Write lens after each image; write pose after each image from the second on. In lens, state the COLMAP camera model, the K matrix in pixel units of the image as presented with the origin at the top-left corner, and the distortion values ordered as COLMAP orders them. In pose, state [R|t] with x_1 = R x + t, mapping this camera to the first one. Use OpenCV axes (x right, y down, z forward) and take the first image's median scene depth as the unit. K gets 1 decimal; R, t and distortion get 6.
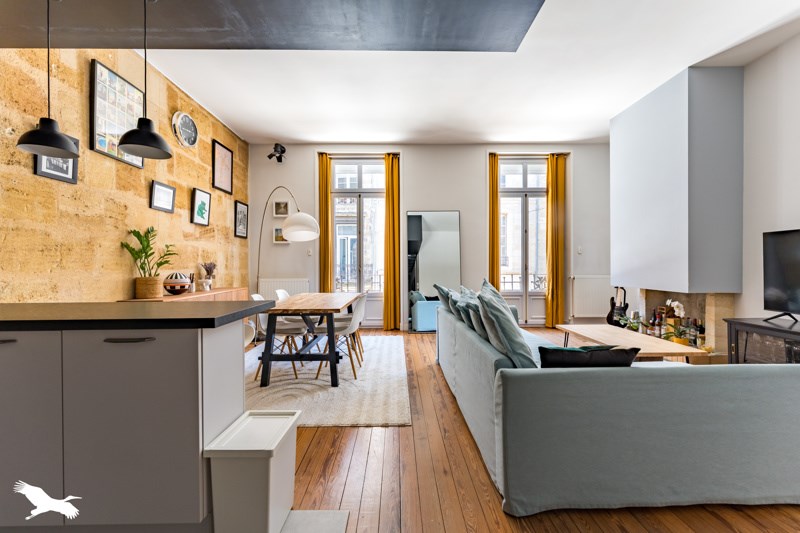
lens RADIAL K [[325.6, 0, 398.0], [0, 325.6, 265.1], [0, 0, 1]] dist [-0.000941, -0.000274]
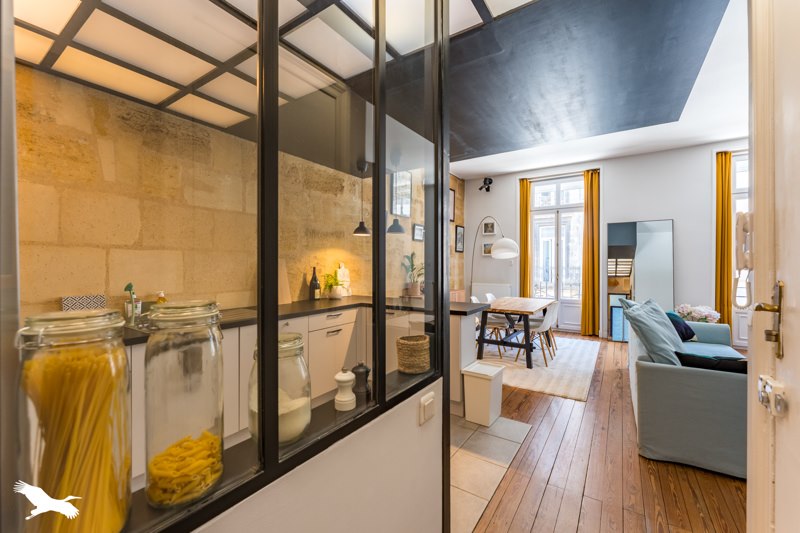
lens RADIAL K [[325.6, 0, 398.0], [0, 325.6, 265.1], [0, 0, 1]] dist [-0.000941, -0.000274]
pose [[0.824023, 0.007737, -0.566503, 0.094475], [-0.004950, 0.999967, 0.006457, -0.050937], [0.566534, -0.002516, 0.824034, -0.336932]]
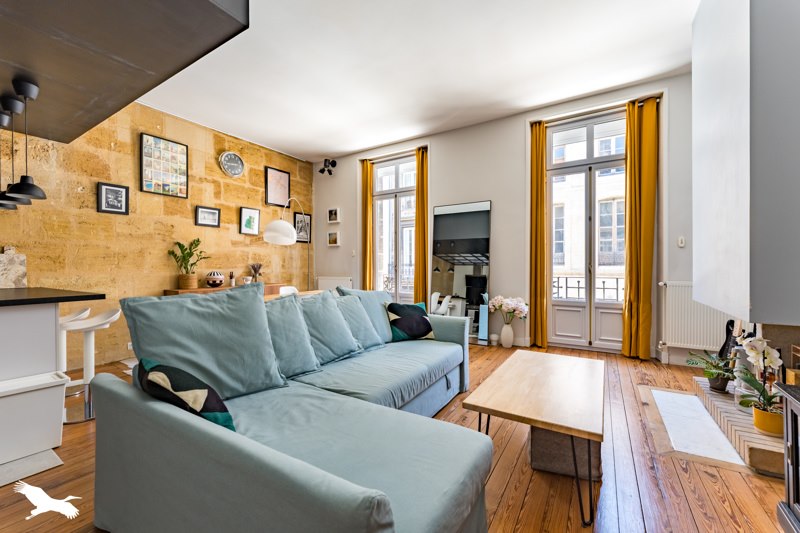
lens RADIAL K [[320.4, 0, 400.0], [0, 320.4, 266.5], [0, 0, 1]] dist [-0.000491, -0.000153]
pose [[0.843754, 0.003313, -0.536719, 0.615338], [0.001434, 0.999963, 0.008427, -0.005832], [0.536728, -0.007880, 0.843719, 0.249813]]
